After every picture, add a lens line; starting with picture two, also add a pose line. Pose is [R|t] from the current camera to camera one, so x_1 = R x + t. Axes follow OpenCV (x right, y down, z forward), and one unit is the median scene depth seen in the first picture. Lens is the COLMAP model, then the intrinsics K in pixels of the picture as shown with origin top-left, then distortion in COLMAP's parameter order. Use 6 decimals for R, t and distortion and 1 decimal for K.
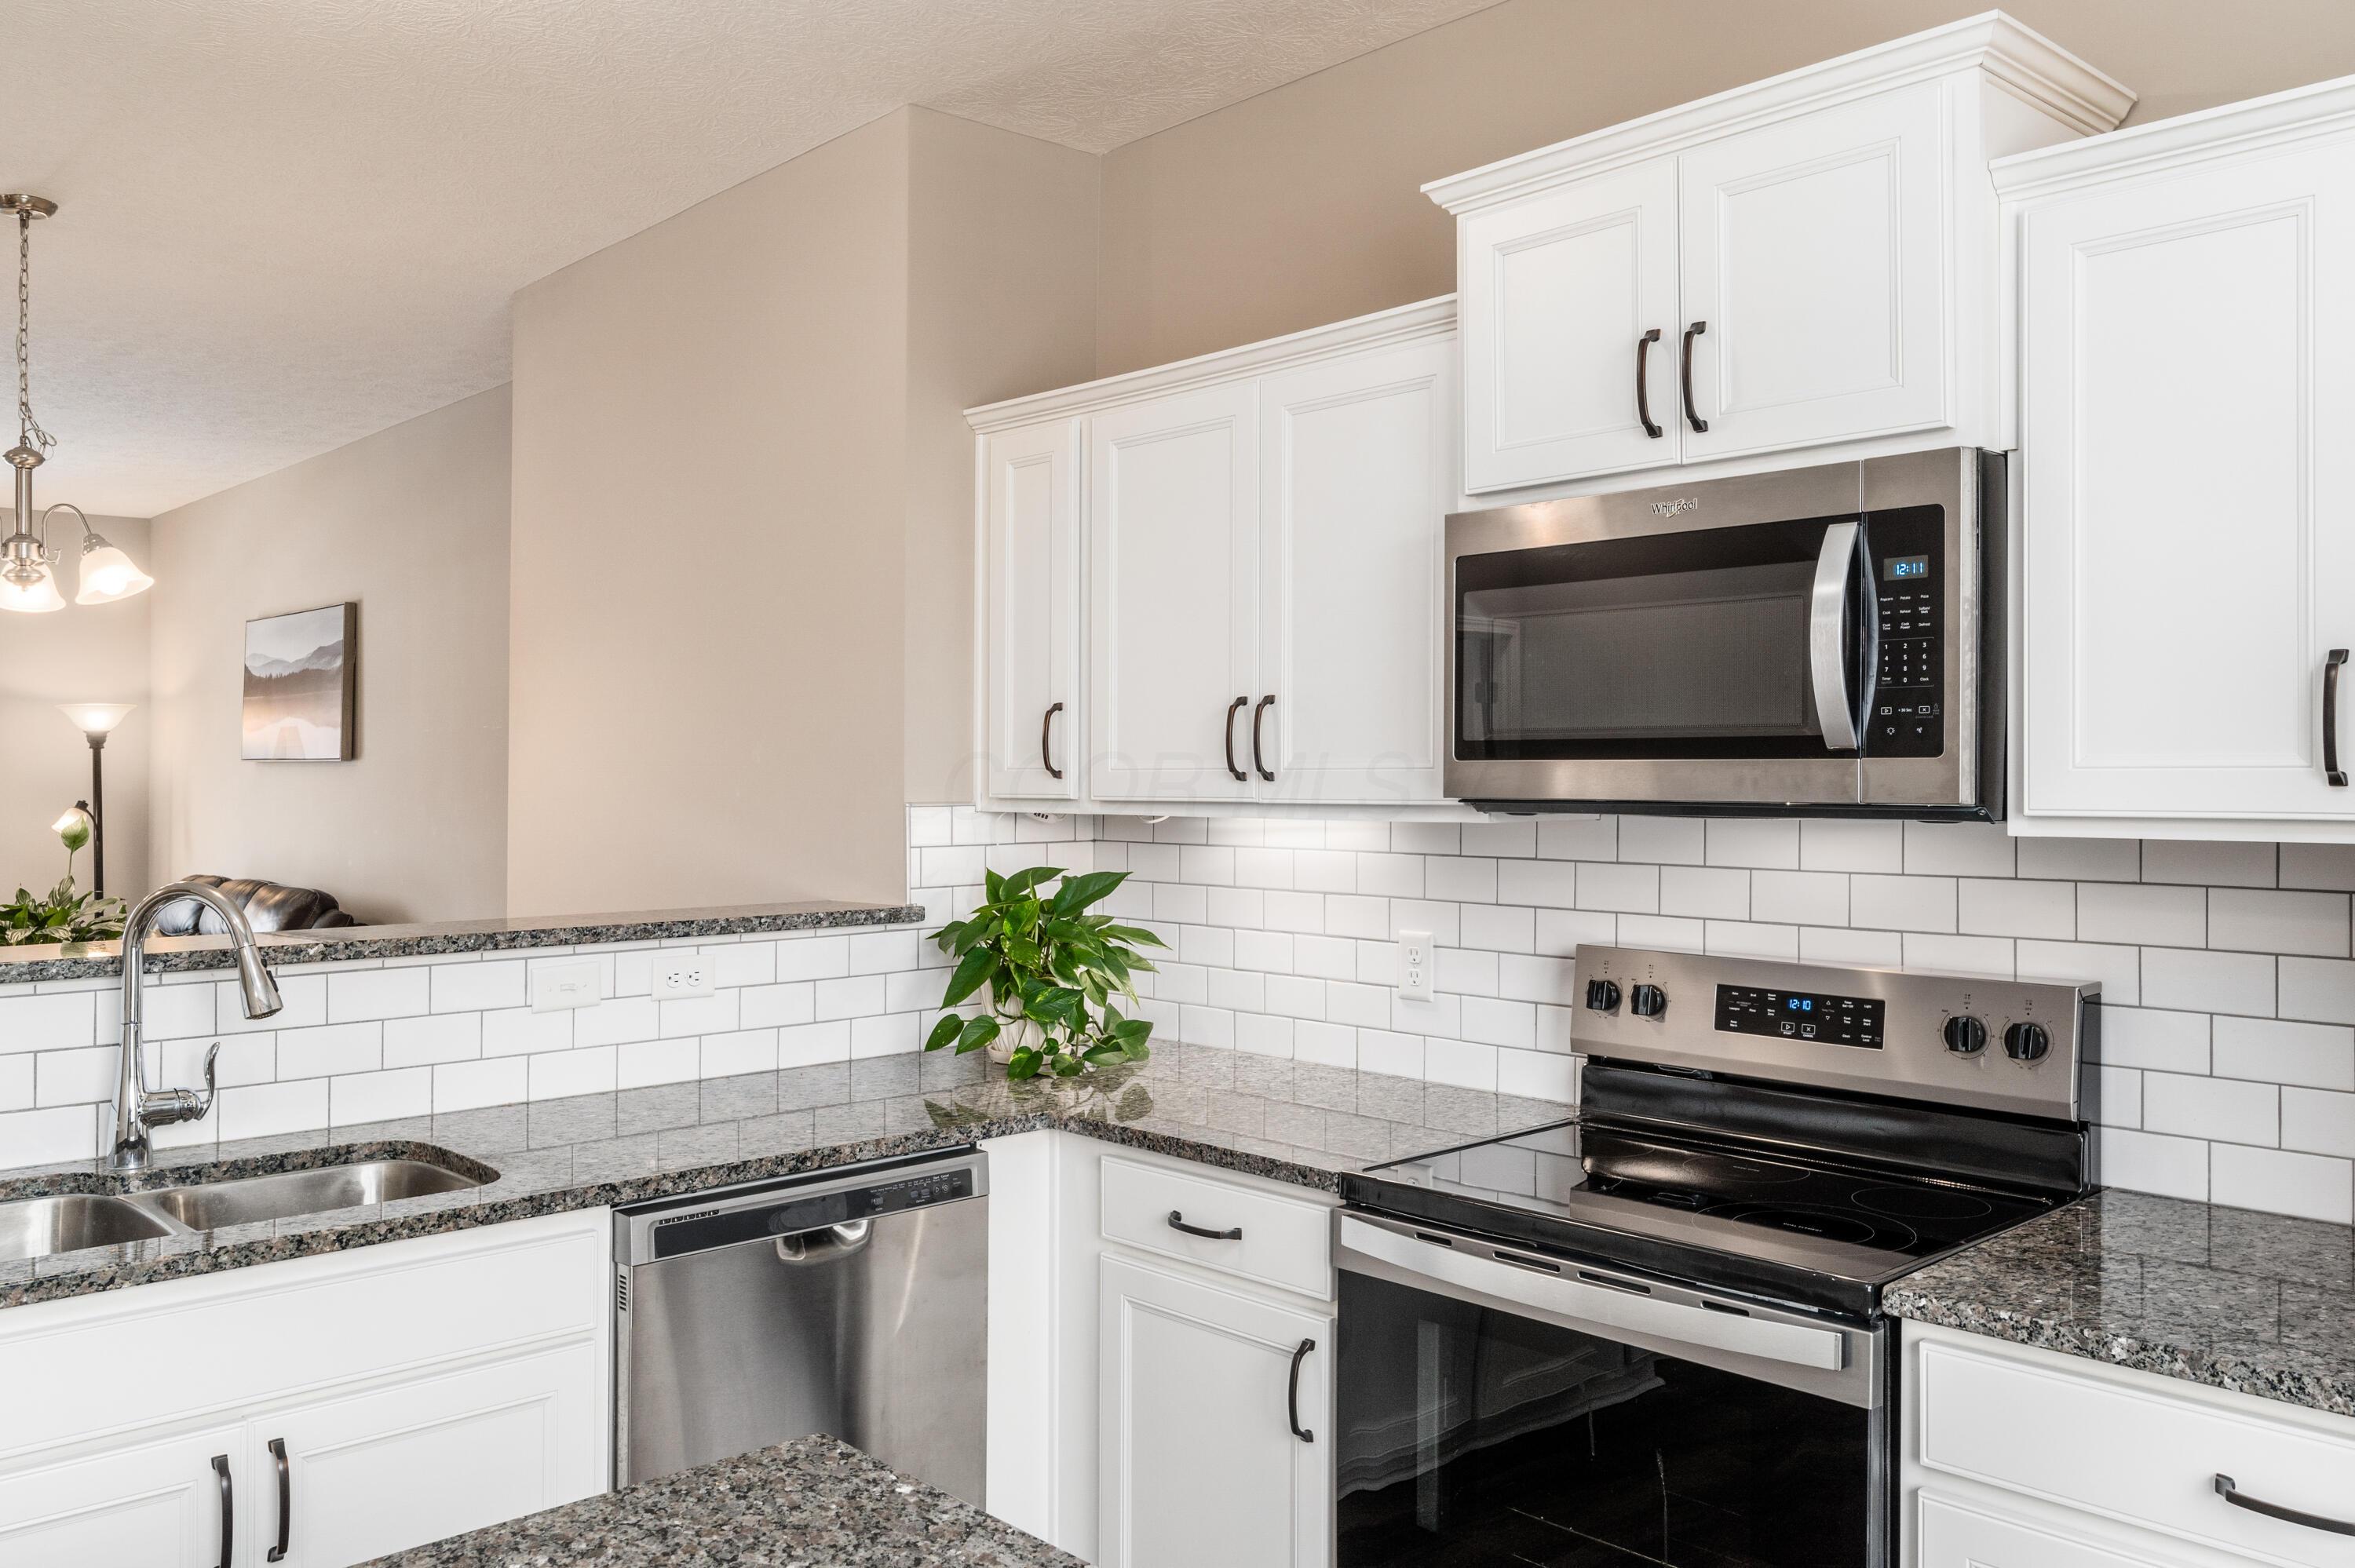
lens RADIAL K [[1870.0, 0, 1177.6], [0, 1870.0, 784.4], [0, 0, 1]] dist [0.004849, 0.000541]
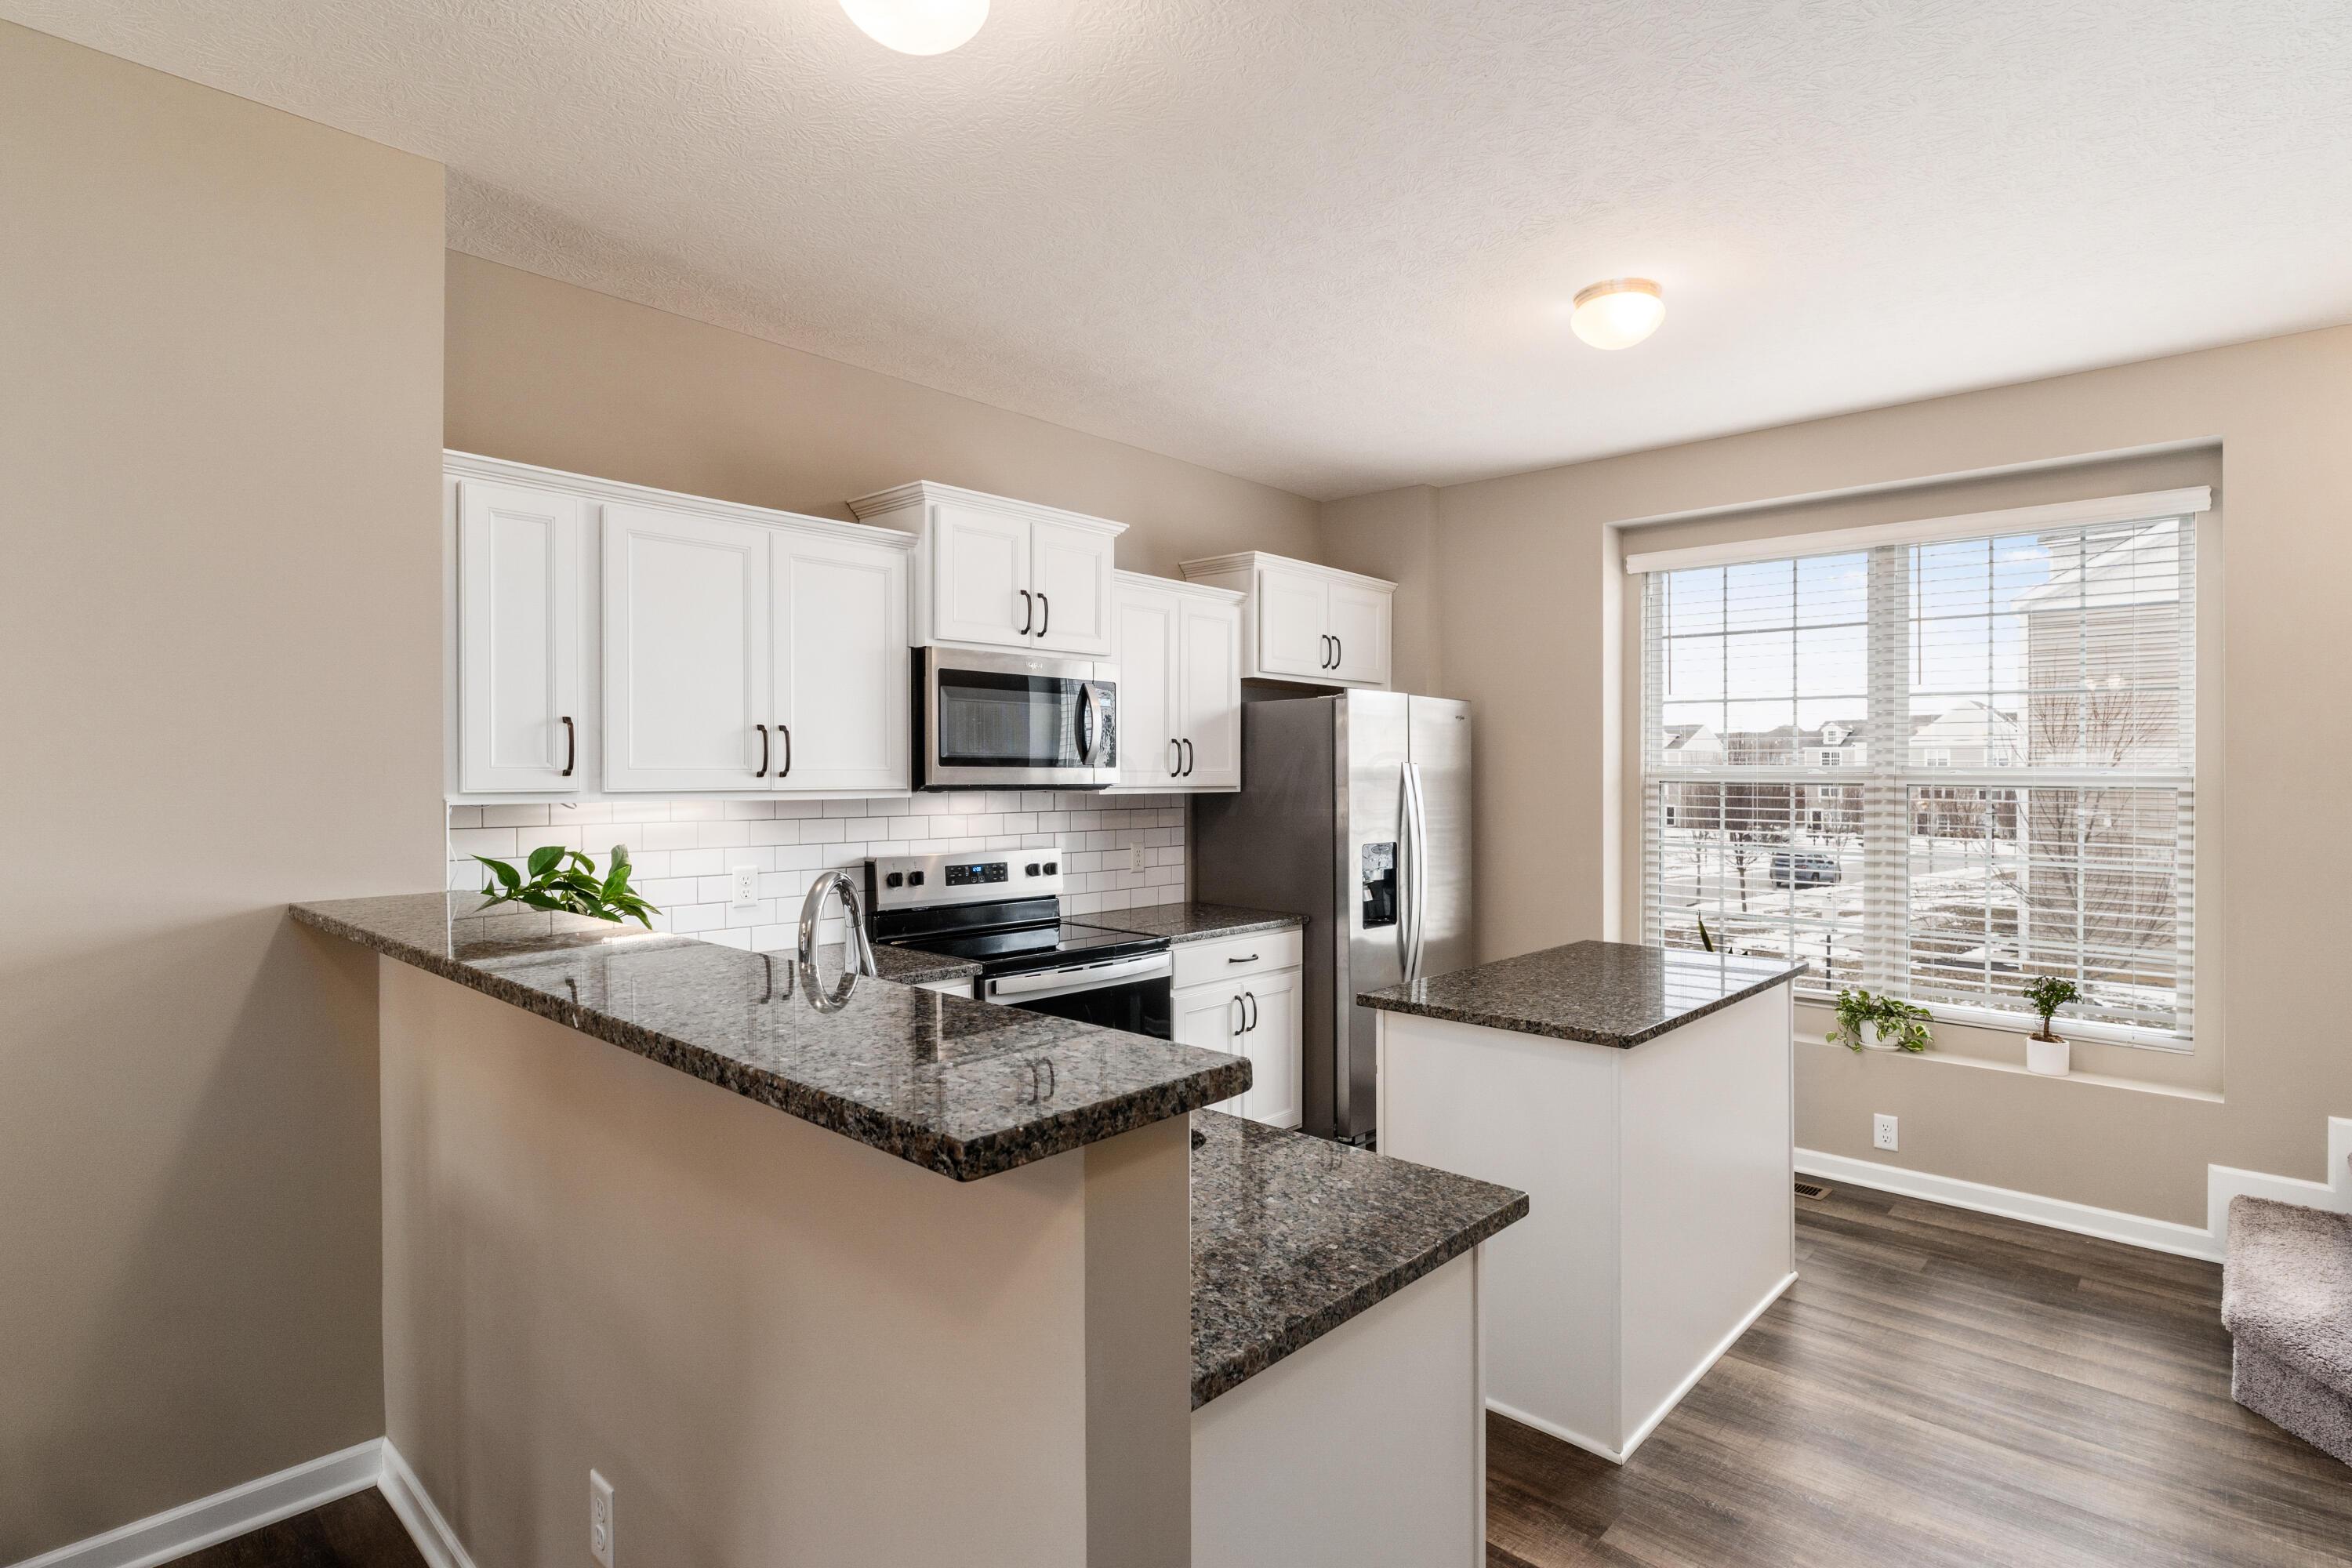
lens RADIAL K [[1141.9, 0, 1174.9], [0, 1141.9, 780.8], [0, 0, 1]] dist [0.000561, 0.000061]
pose [[-0.069938, -0.001147, 0.997551, -1.129413], [0.005625, 0.999983, 0.001544, 0.002763], [-0.997536, 0.005720, -0.069930, 0.830369]]
